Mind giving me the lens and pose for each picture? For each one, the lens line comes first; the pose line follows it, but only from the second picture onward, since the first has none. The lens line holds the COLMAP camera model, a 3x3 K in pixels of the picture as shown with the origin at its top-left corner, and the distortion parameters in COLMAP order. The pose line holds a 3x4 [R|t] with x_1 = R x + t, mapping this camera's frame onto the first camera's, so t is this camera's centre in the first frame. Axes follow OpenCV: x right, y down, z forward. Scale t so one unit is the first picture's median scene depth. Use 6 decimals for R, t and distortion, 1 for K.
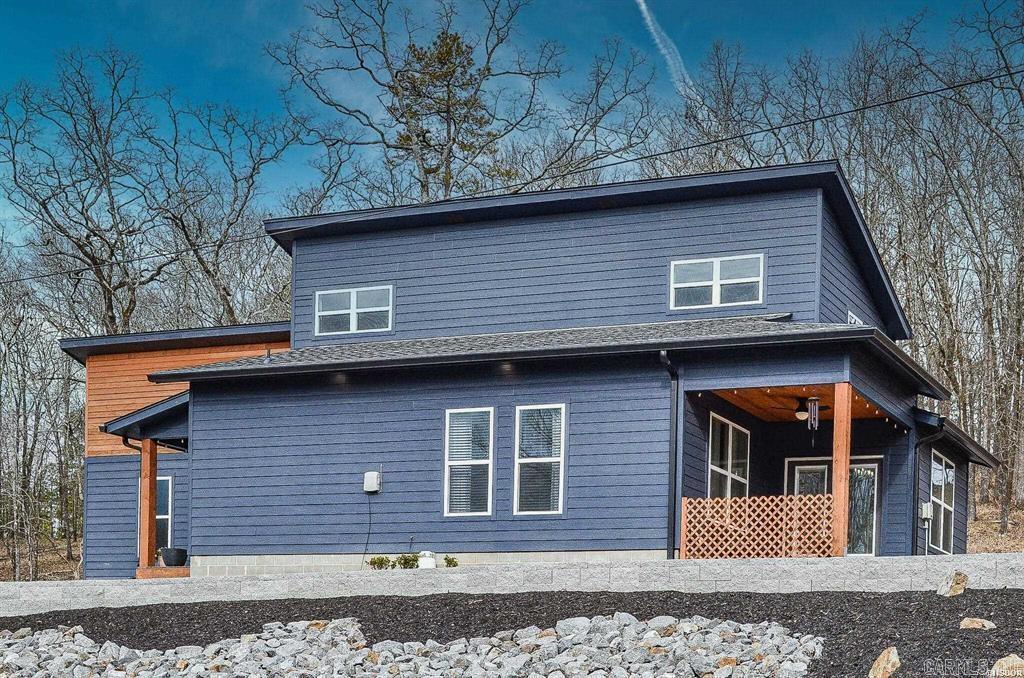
lens RADIAL K [[1595.2, 0, 514.9], [0, 1595.2, 347.3], [0, 0, 1]] dist [0.009135, 0.000000]
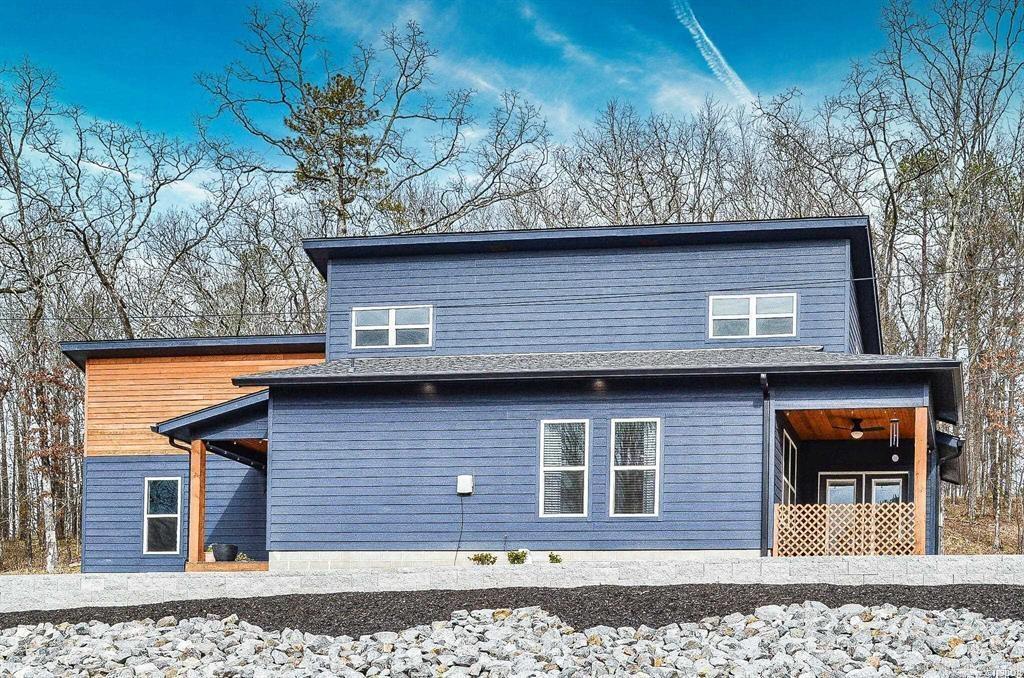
lens RADIAL K [[1469.1, 0, 509.6], [0, 1469.1, 331.9], [0, 0, 1]] dist [-0.013507, 0.000000]
pose [[0.977393, 0.044069, 0.206787, -0.271595], [-0.037936, 0.998717, -0.033534, 0.012875], [-0.207999, 0.024932, 0.977811, 0.011561]]
